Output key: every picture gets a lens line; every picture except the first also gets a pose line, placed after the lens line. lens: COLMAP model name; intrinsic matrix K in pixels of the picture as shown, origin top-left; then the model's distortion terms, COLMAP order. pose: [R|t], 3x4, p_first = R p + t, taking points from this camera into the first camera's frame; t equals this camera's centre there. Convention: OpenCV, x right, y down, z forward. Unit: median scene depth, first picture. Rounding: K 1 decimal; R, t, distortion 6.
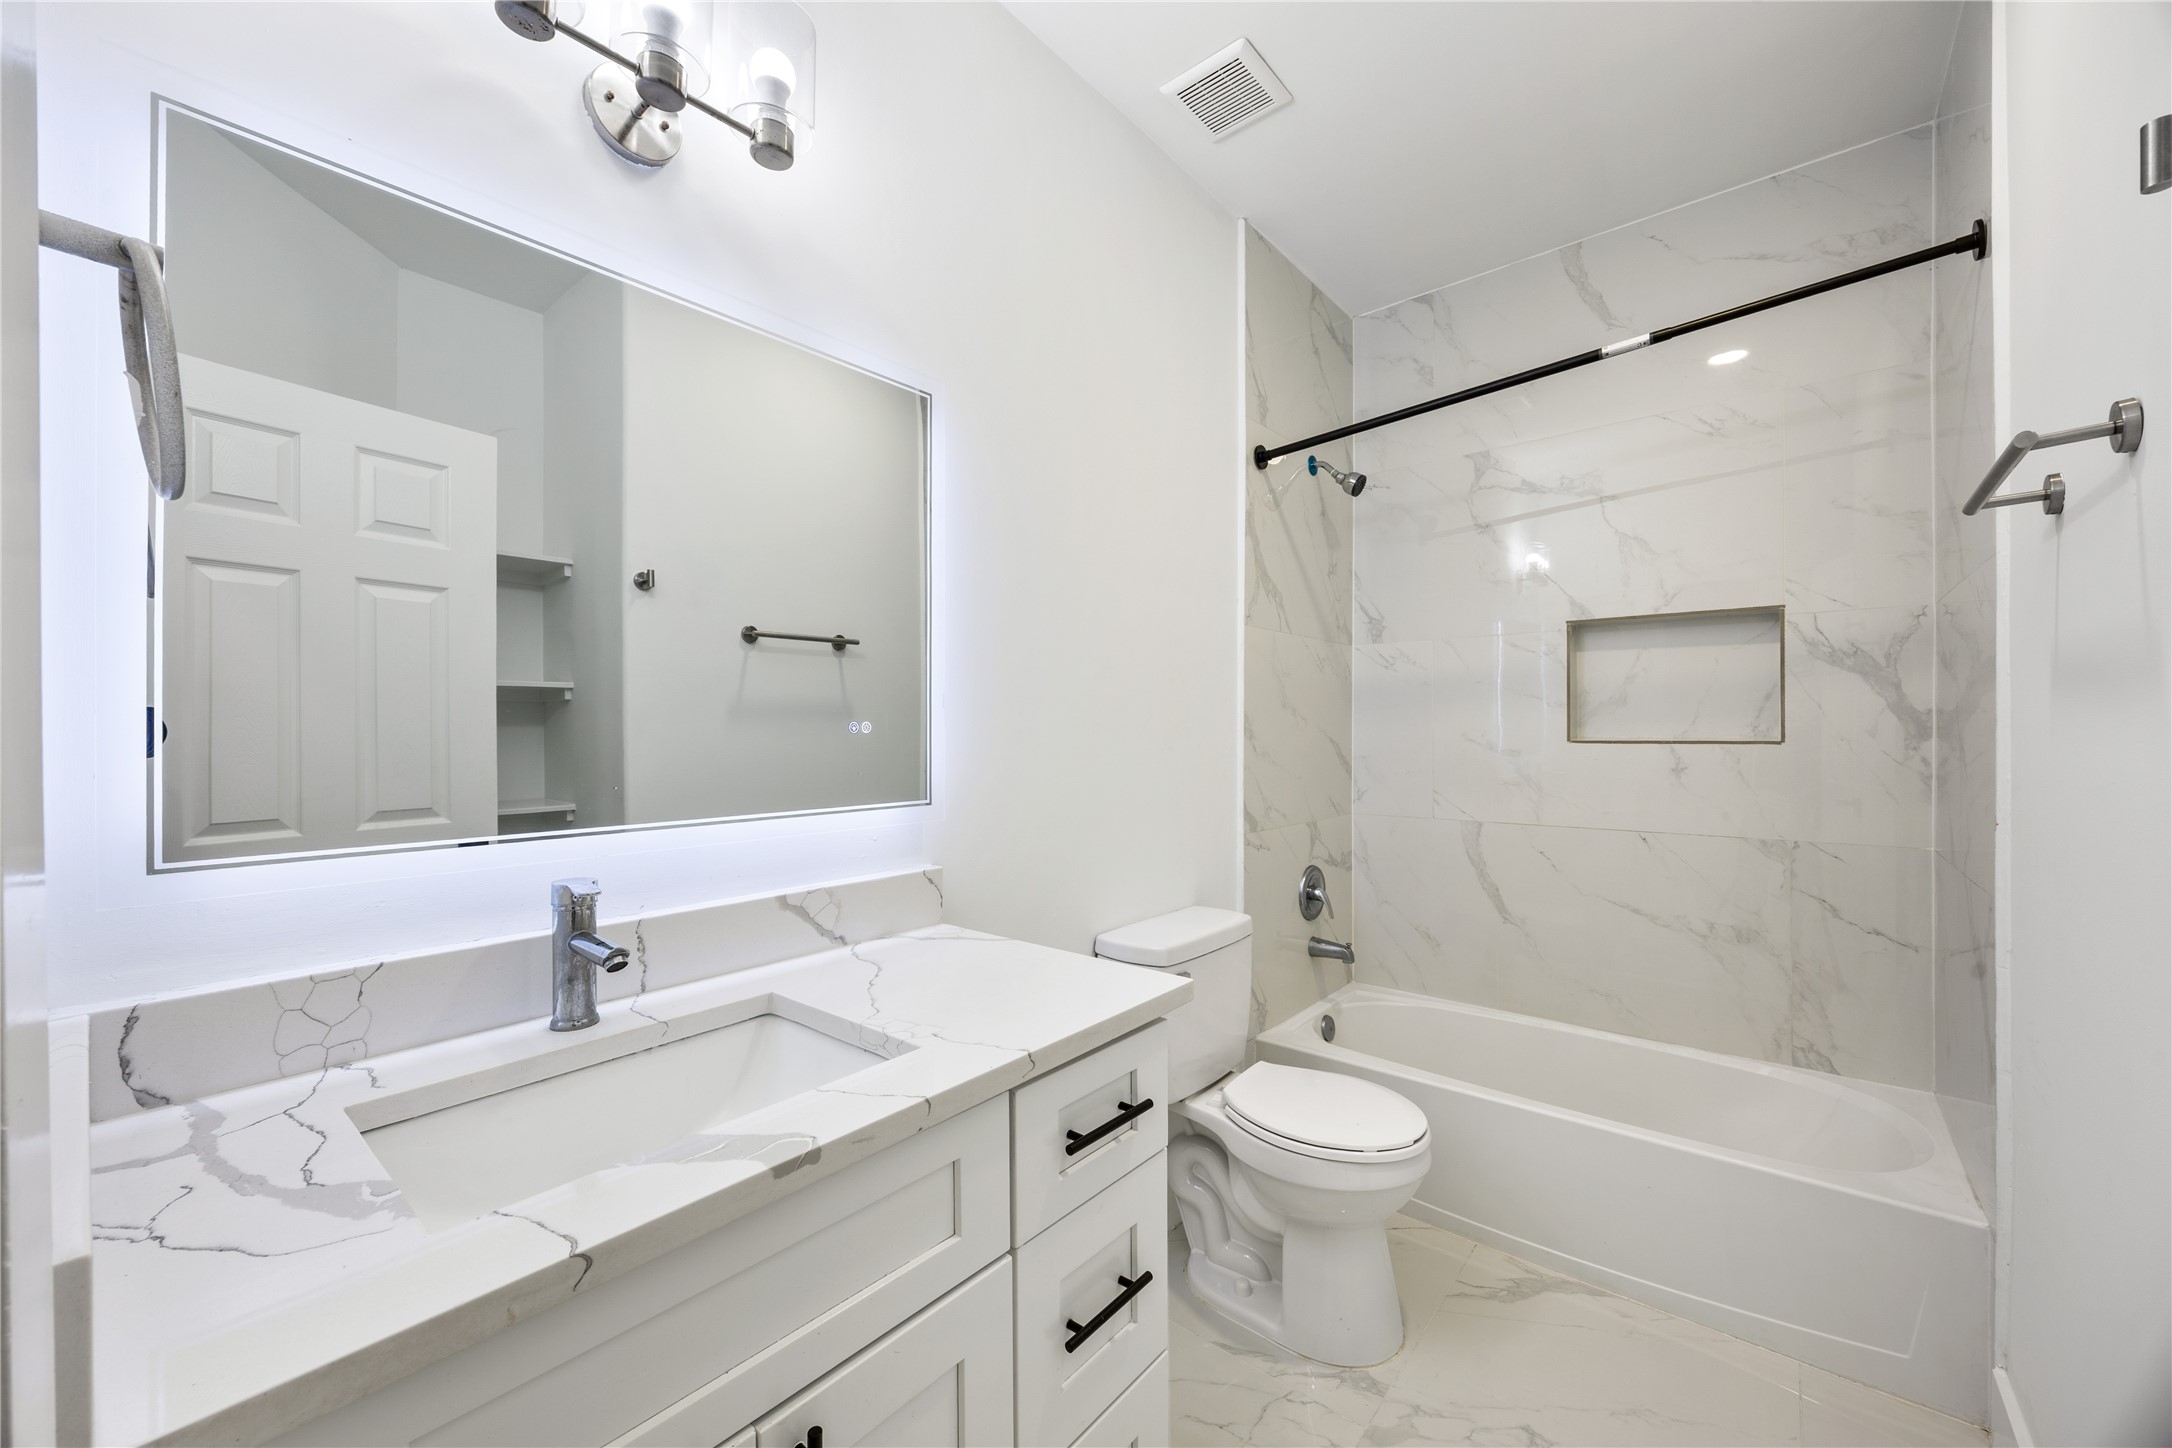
lens RADIAL K [[835.4, 0, 1081.4], [0, 835.4, 719.6], [0, 0, 1]] dist [-0.005164, 0.001134]
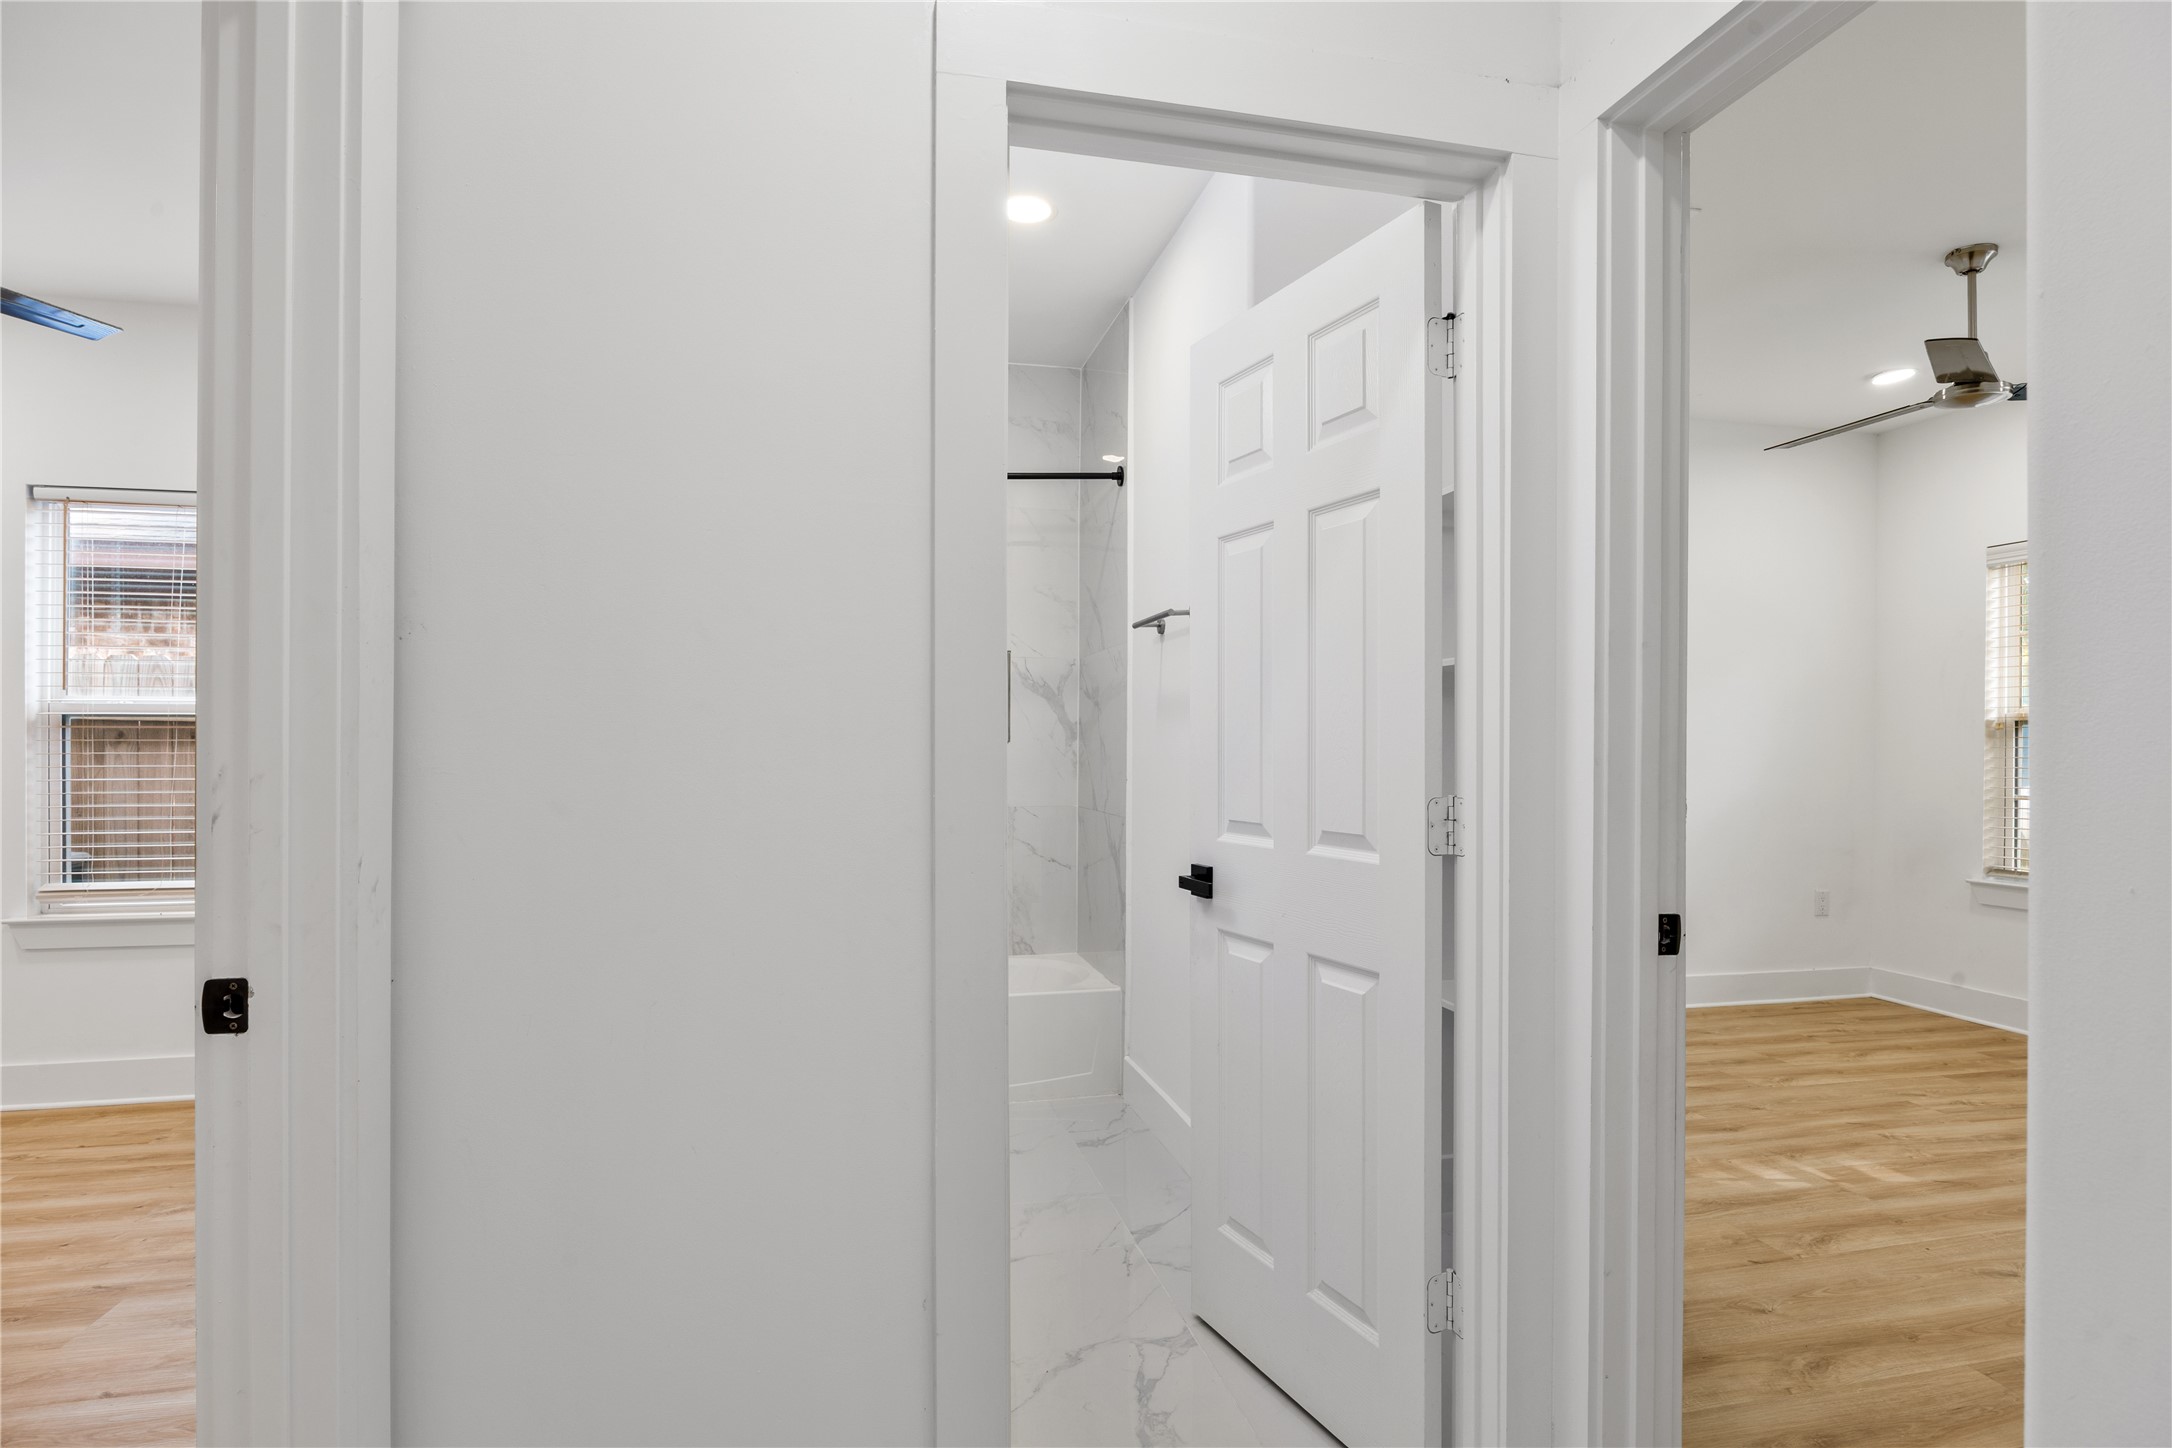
lens RADIAL K [[1164.4, 0, 1081.1], [0, 1164.4, 726.7], [0, 0, 1]] dist [-0.001695, -0.000401]
pose [[0.603398, 0.011144, 0.797363, -0.808115], [-0.007316, 0.999938, -0.008439, 0.017073], [-0.797407, -0.000742, 0.603441, -0.399824]]
